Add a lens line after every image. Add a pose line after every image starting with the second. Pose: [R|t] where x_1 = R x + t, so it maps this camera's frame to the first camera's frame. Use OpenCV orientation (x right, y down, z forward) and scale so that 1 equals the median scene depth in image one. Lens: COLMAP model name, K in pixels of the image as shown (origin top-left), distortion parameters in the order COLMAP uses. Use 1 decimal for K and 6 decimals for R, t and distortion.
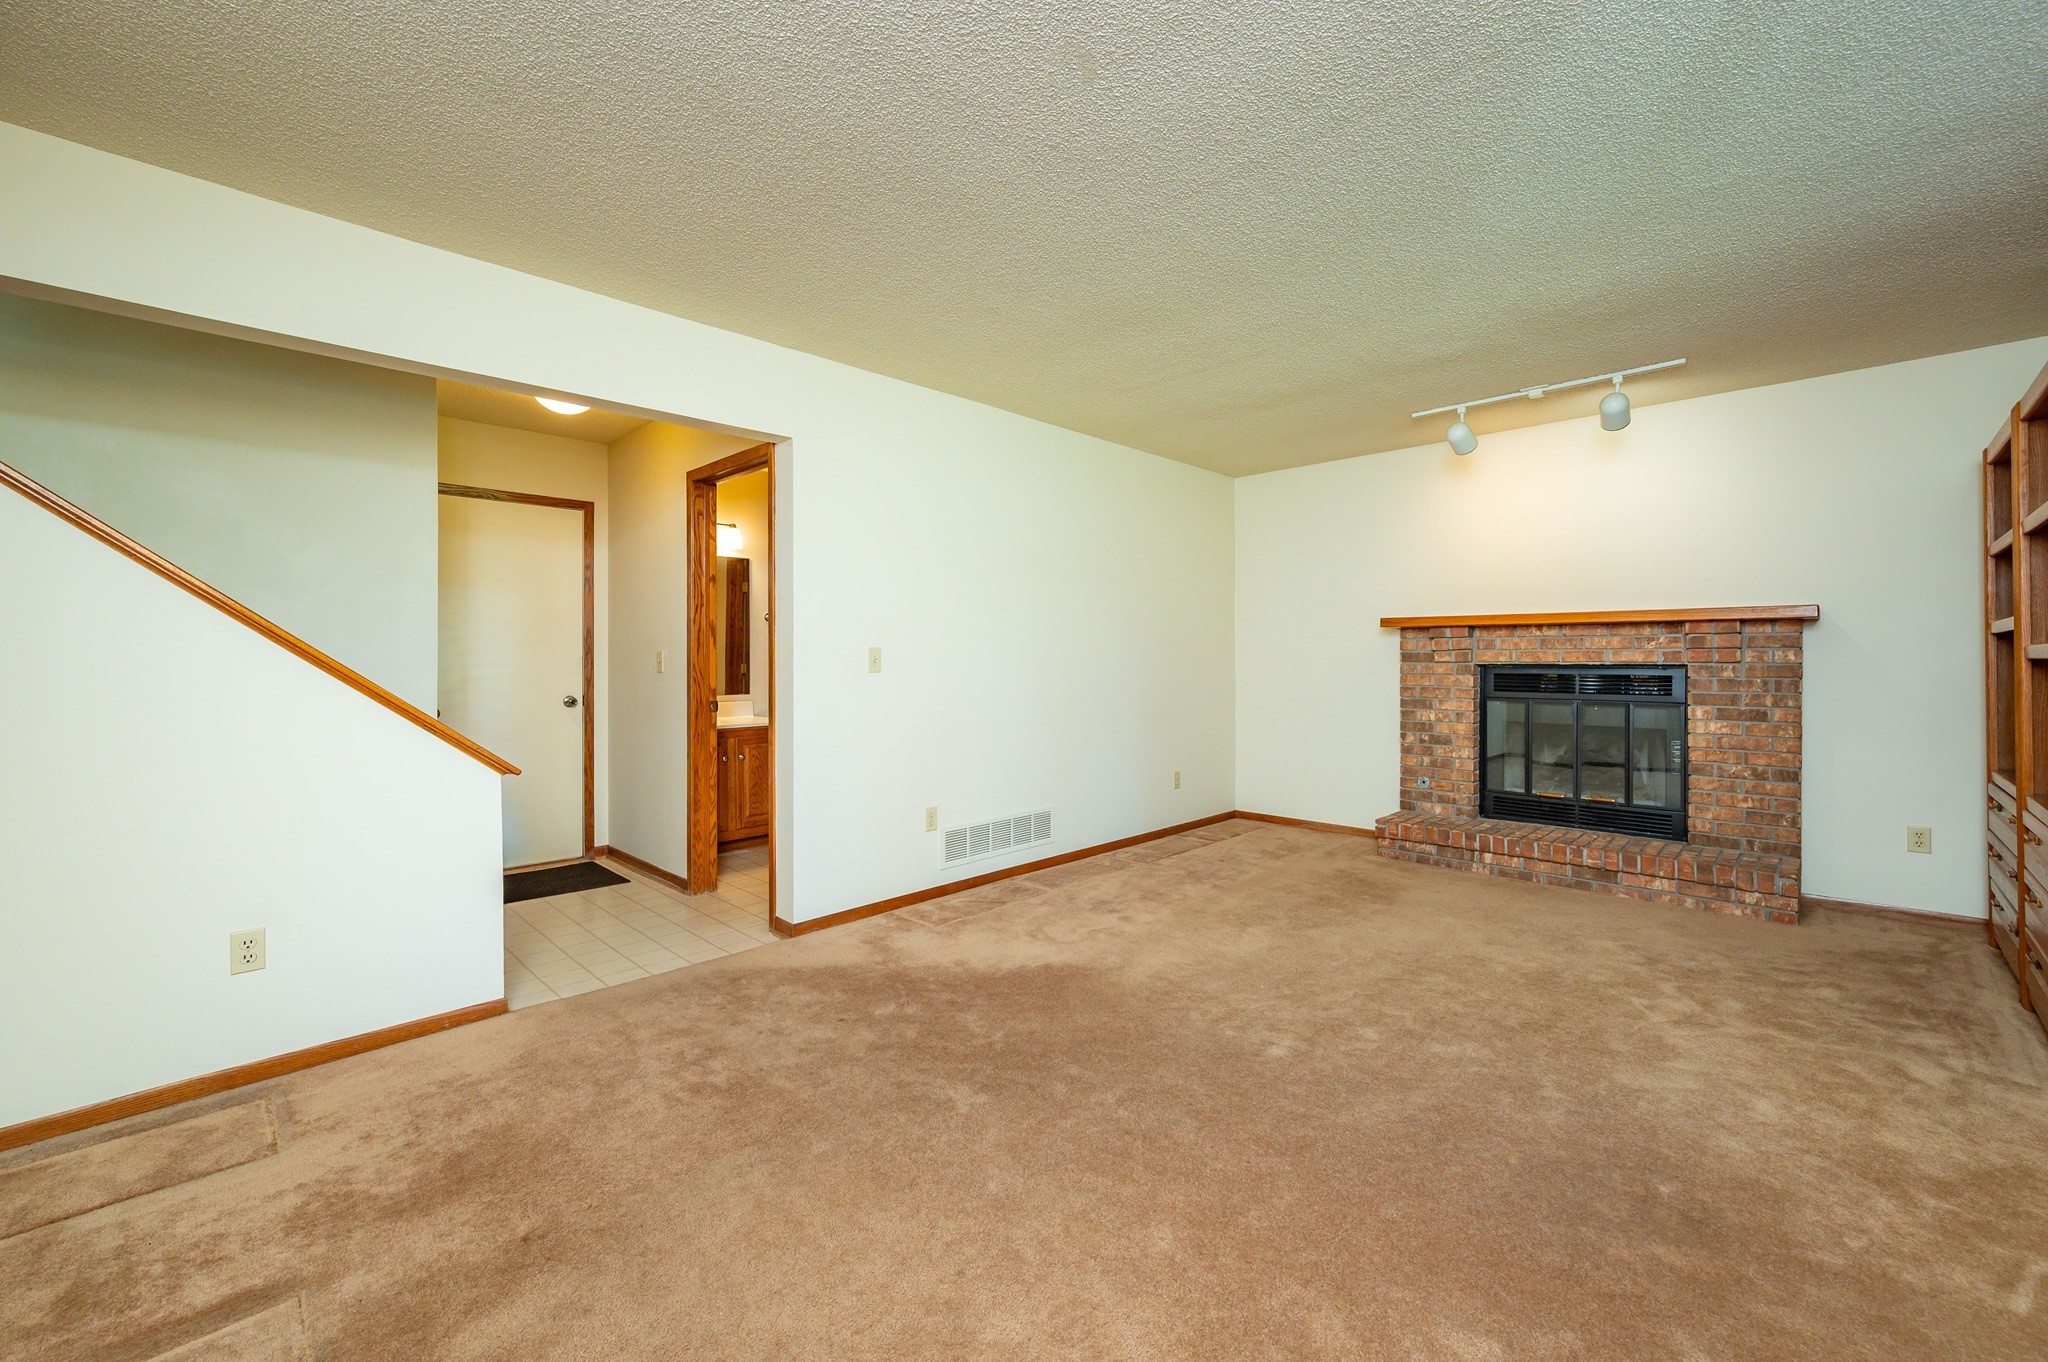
lens RADIAL K [[814.9, 0, 1024.0], [0, 814.9, 681.0], [0, 0, 1]] dist [-0.000033, -0.000094]
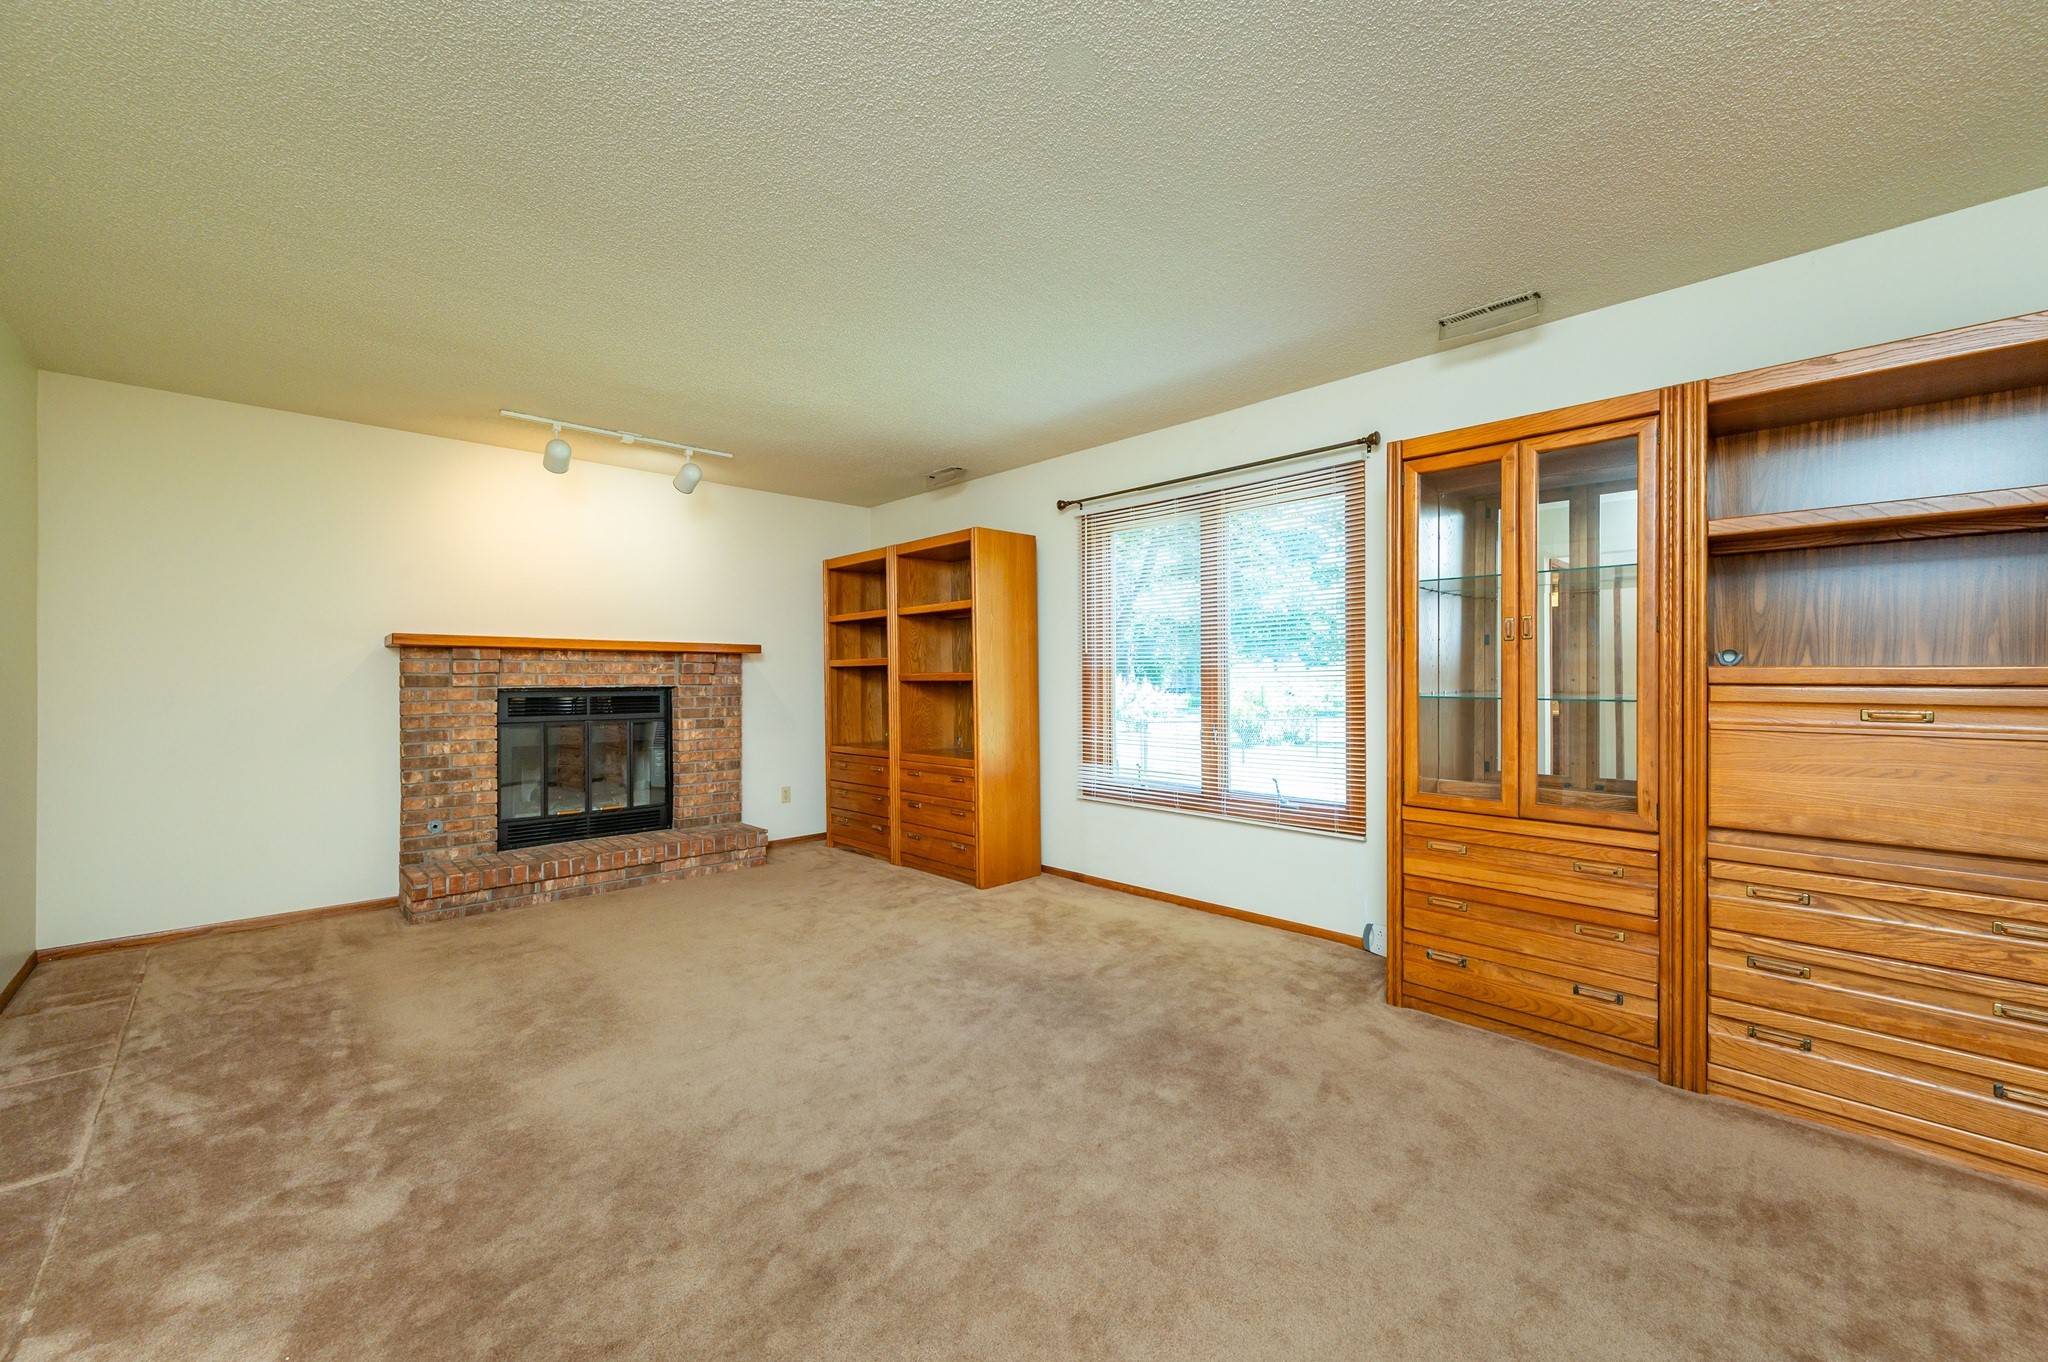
lens RADIAL K [[814.9, 0, 1024.0], [0, 814.9, 681.0], [0, 0, 1]] dist [-0.000033, -0.000094]
pose [[0.031876, 0.000247, 0.999492, -0.395856], [0.034222, 0.999413, -0.001339, -0.007944], [-0.998906, 0.034247, 0.031849, 0.390740]]
